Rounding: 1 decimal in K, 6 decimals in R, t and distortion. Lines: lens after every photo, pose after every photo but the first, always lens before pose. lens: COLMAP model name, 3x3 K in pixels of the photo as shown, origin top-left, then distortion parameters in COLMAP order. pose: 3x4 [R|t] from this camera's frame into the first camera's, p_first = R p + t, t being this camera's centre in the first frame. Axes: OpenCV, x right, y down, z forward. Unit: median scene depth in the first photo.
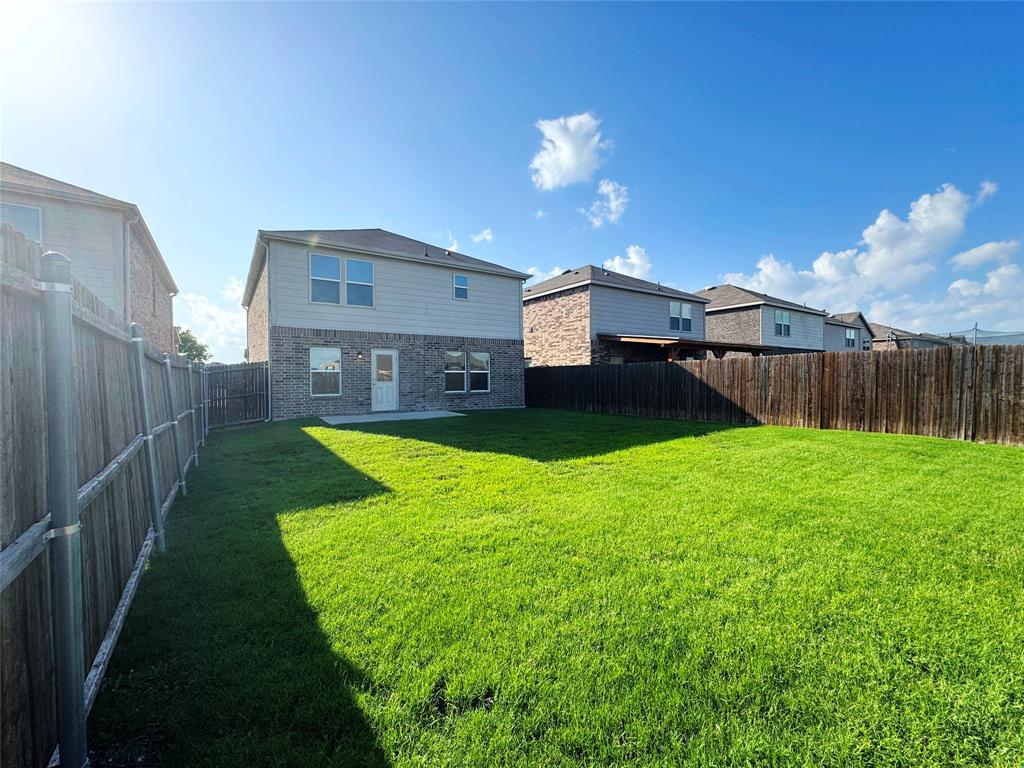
lens RADIAL K [[411.8, 0, 512.0], [0, 411.8, 384.0], [0, 0, 1]] dist [-0.002818, -0.000162]
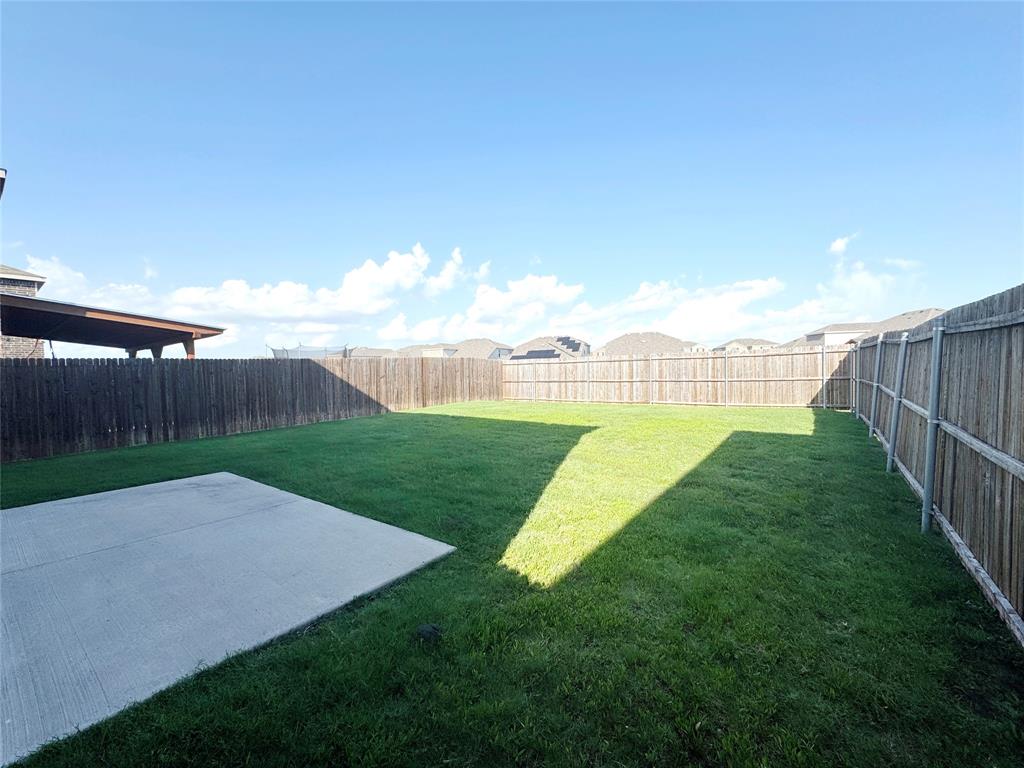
lens RADIAL K [[411.8, 0, 512.0], [0, 411.8, 384.0], [0, 0, 1]] dist [-0.002818, -0.000162]
pose [[-0.312109, -0.020315, 0.949829, -0.728729], [0.046135, 0.998268, 0.036511, -0.016127], [-0.948925, 0.055215, -0.310631, 1.073132]]
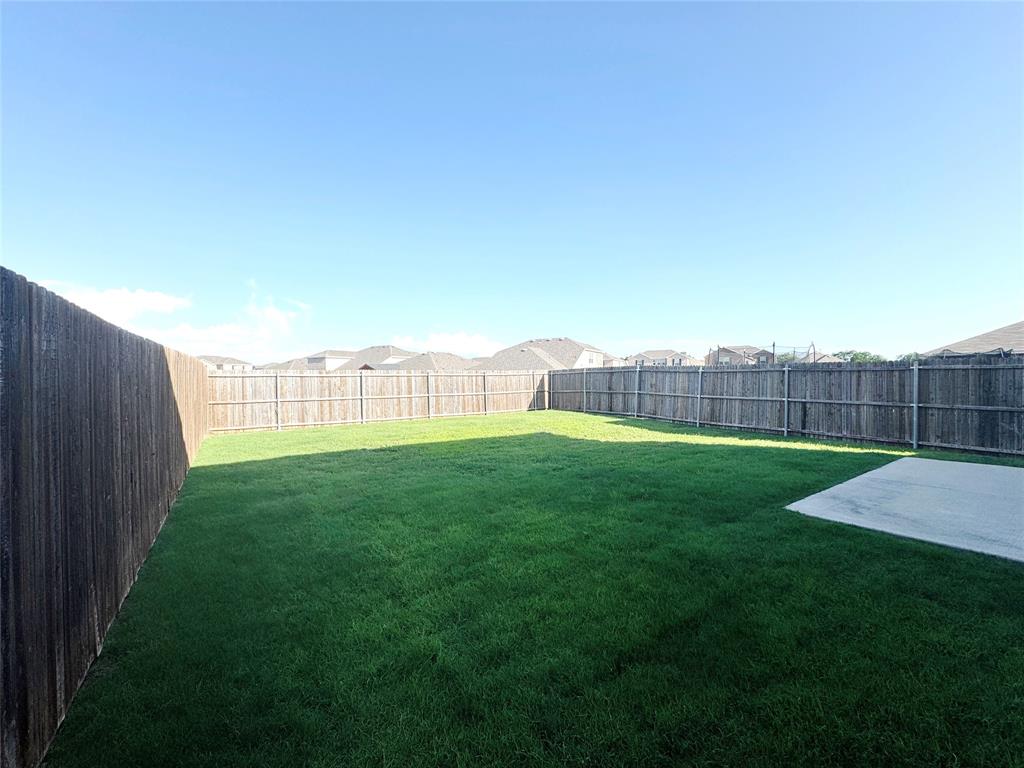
lens RADIAL K [[411.8, 0, 512.0], [0, 411.8, 384.0], [0, 0, 1]] dist [-0.002818, -0.000162]
pose [[-0.999871, 0.015992, -0.001802, 0.150583], [0.015930, 0.999415, 0.030261, -0.035887], [0.002284, 0.030229, -0.999540, 1.649395]]
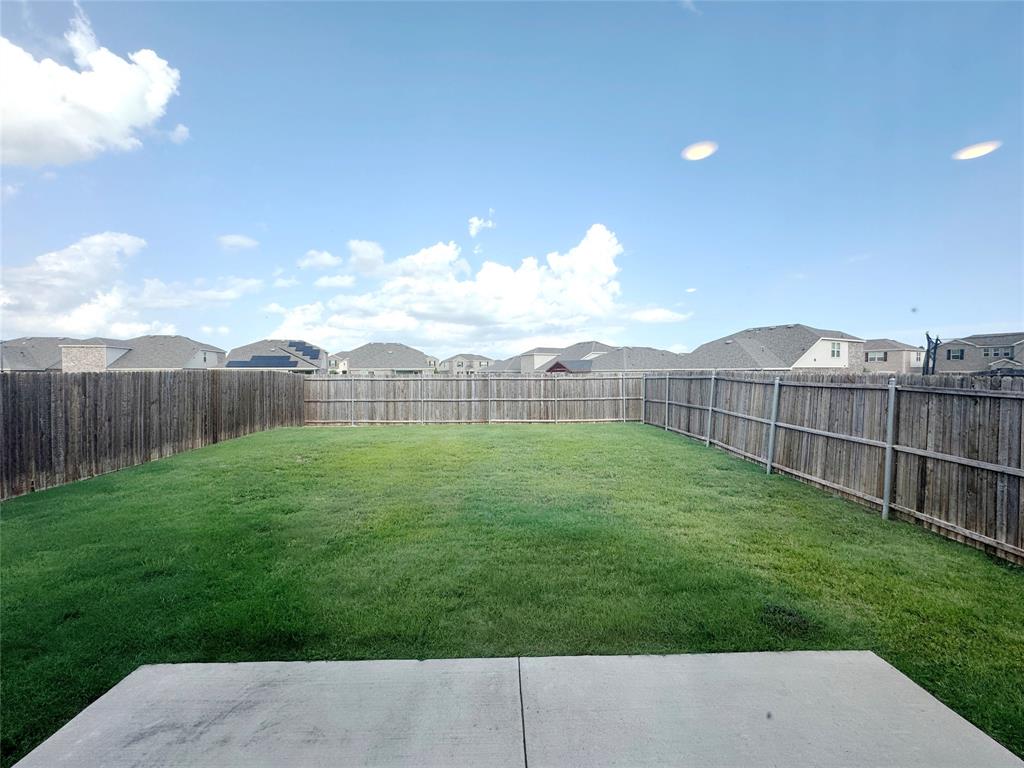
lens RADIAL K [[411.8, 0, 512.0], [0, 411.8, 384.0], [0, 0, 1]] dist [-0.002818, -0.000162]
pose [[-0.831054, -0.006502, 0.556154, -0.413347], [0.017238, 0.999150, 0.037440, -0.062532], [-0.555925, 0.040702, -0.830236, 1.332611]]
